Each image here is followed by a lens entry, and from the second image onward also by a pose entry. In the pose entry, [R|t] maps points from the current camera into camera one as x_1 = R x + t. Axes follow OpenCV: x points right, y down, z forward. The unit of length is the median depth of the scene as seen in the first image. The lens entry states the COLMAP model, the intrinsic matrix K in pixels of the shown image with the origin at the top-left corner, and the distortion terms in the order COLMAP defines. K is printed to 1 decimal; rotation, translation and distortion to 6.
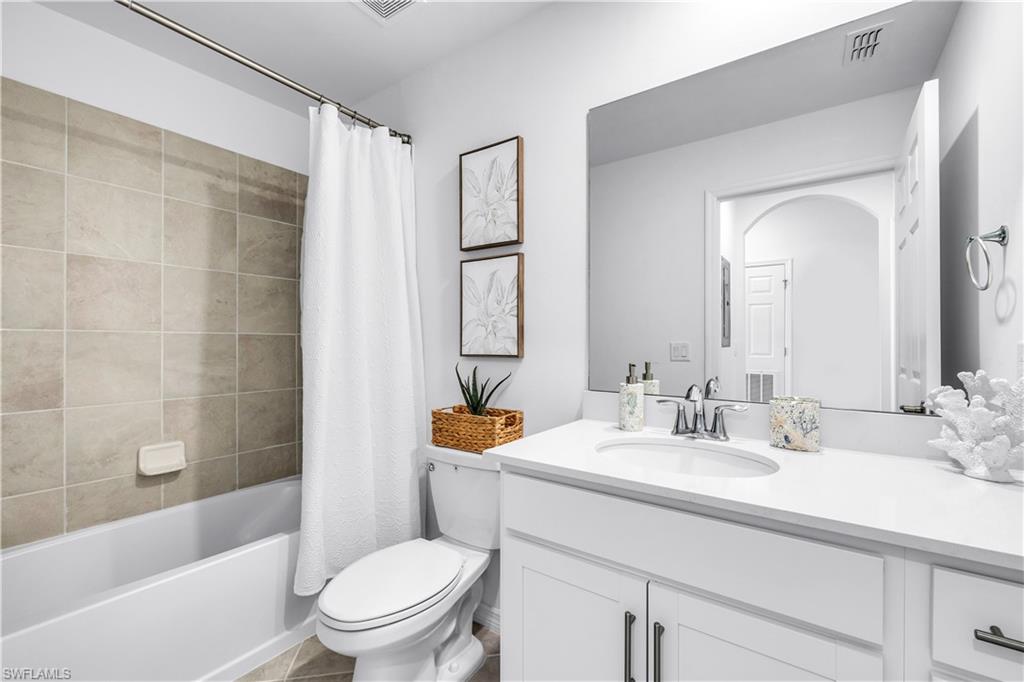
lens RADIAL K [[439.4, 0, 516.6], [0, 439.4, 338.2], [0, 0, 1]] dist [0.009782, -0.001032]
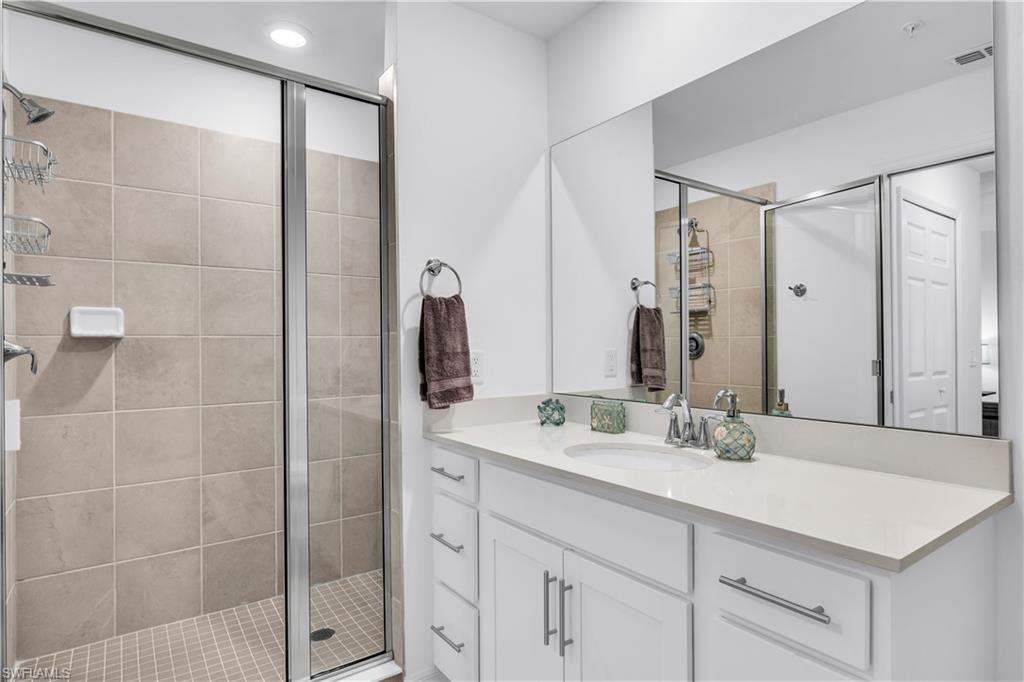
lens RADIAL K [[556.5, 0, 508.9], [0, 556.5, 343.3], [0, 0, 1]] dist [-0.005305, 0.000877]
pose [[0.944514, -0.000604, -0.328471, 0.563937], [-0.001043, 0.999988, -0.004836, -0.000740], [0.328470, 0.004911, 0.944502, -0.404681]]
